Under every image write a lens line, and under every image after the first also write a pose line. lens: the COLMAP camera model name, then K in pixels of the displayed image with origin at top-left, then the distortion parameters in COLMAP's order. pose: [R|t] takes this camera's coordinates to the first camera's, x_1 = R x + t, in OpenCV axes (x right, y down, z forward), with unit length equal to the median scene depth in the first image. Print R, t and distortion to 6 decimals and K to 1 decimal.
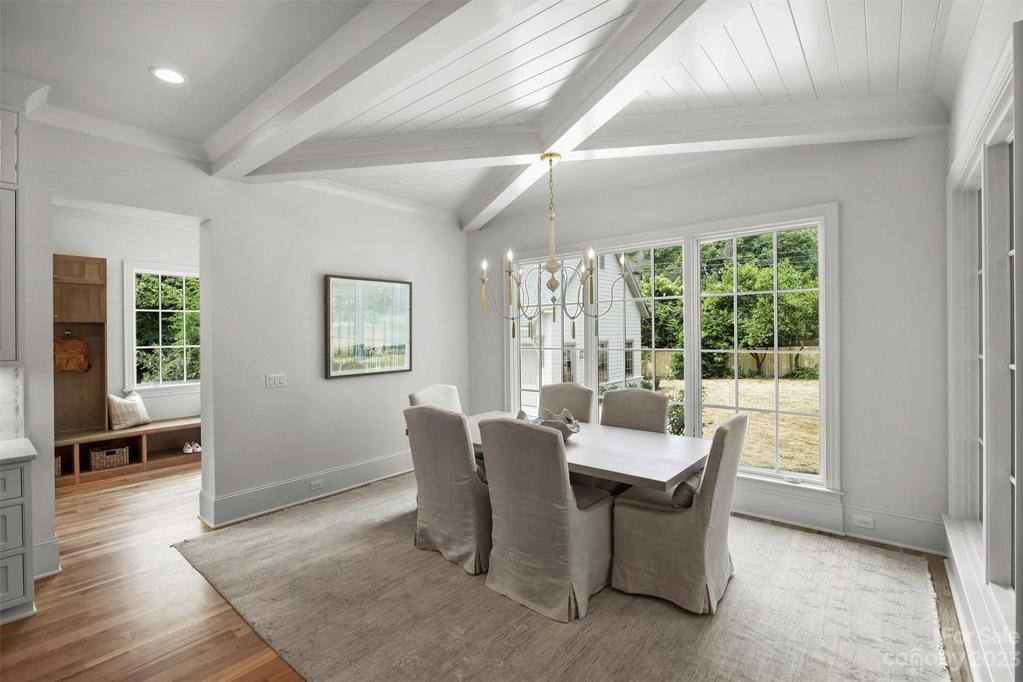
lens RADIAL K [[471.2, 0, 511.5], [0, 471.2, 341.0], [0, 0, 1]] dist [-0.033014, -0.000076]
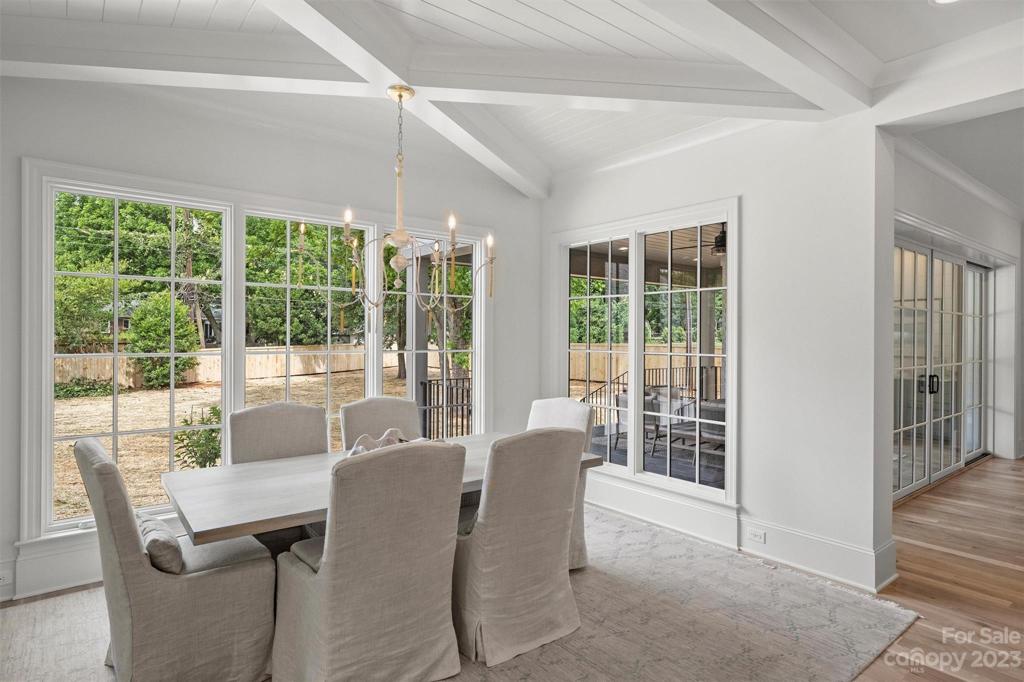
lens RADIAL K [[556.2, 0, 512.0], [0, 556.2, 341.0], [0, 0, 1]] dist [0.000007, 0.000000]
pose [[0.190168, 0.004539, 0.981741, -0.821986], [-0.000229, 0.999989, -0.004579, 0.012253], [-0.981752, 0.000646, 0.190167, 0.717744]]
